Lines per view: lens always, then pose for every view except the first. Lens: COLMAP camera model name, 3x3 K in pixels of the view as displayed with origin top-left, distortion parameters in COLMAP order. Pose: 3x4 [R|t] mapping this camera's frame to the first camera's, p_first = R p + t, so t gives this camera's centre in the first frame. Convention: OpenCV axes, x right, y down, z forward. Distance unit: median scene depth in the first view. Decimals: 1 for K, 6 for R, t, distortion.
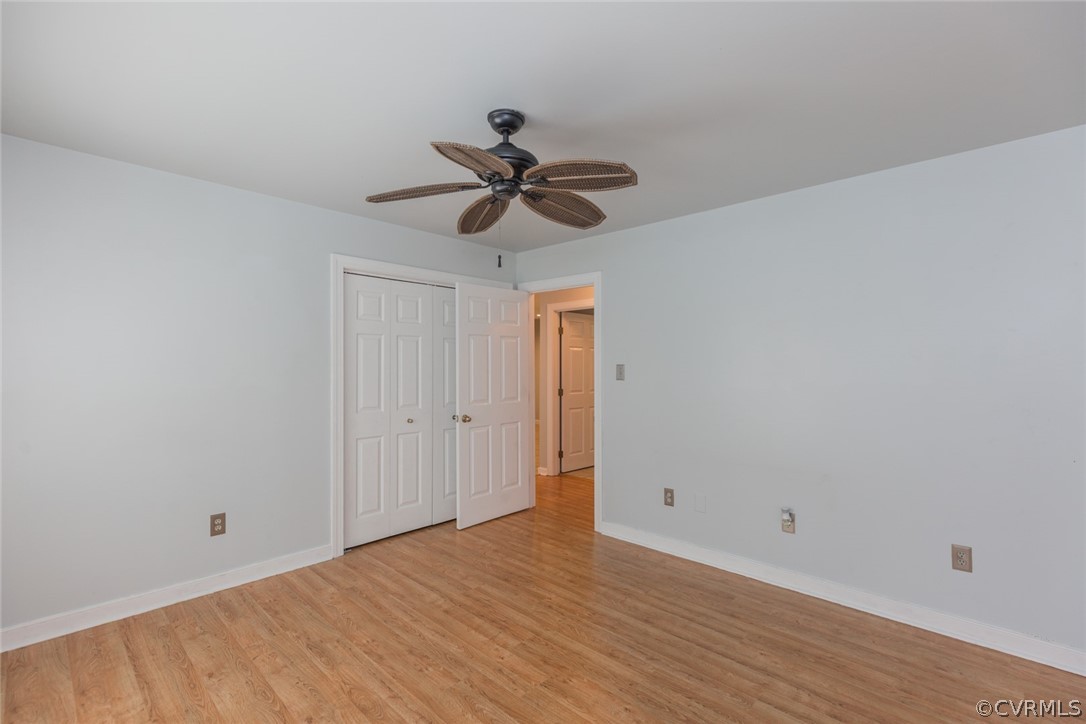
lens RADIAL K [[490.2, 0, 544.2], [0, 490.2, 364.4], [0, 0, 1]] dist [0.009550, -0.000693]
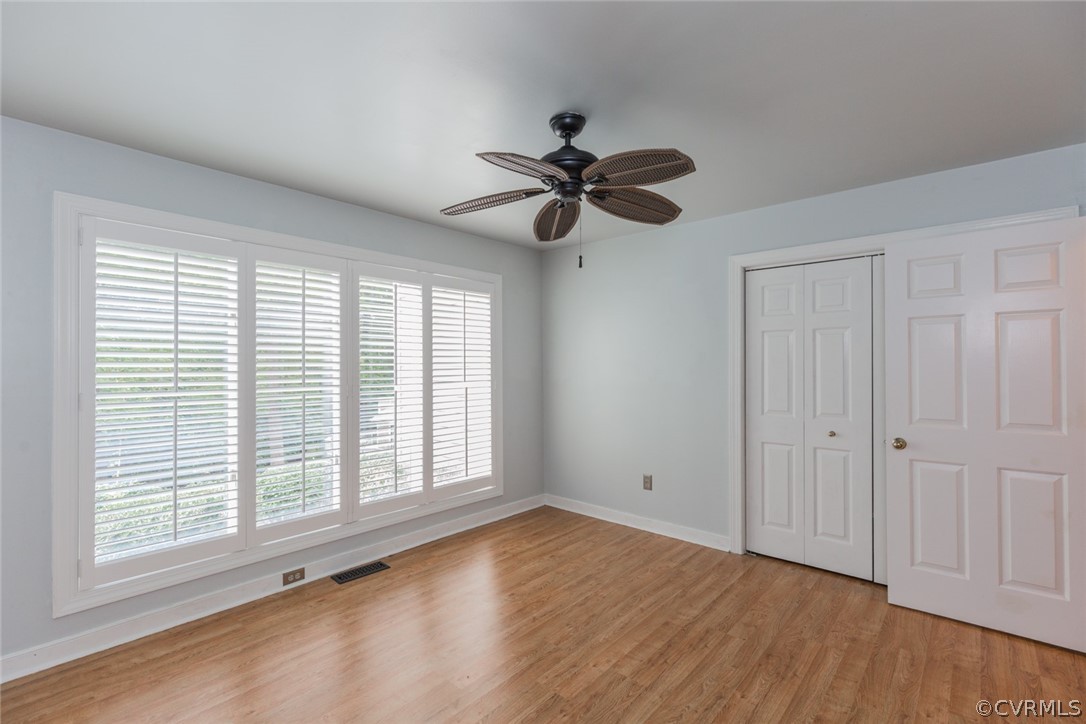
lens RADIAL K [[490.2, 0, 544.2], [0, 490.2, 364.4], [0, 0, 1]] dist [0.009550, -0.000693]
pose [[0.042852, -0.000659, -0.999081, 0.680172], [0.002160, 0.999998, -0.000567, 0.000772], [0.999079, -0.002134, 0.042853, 0.661749]]
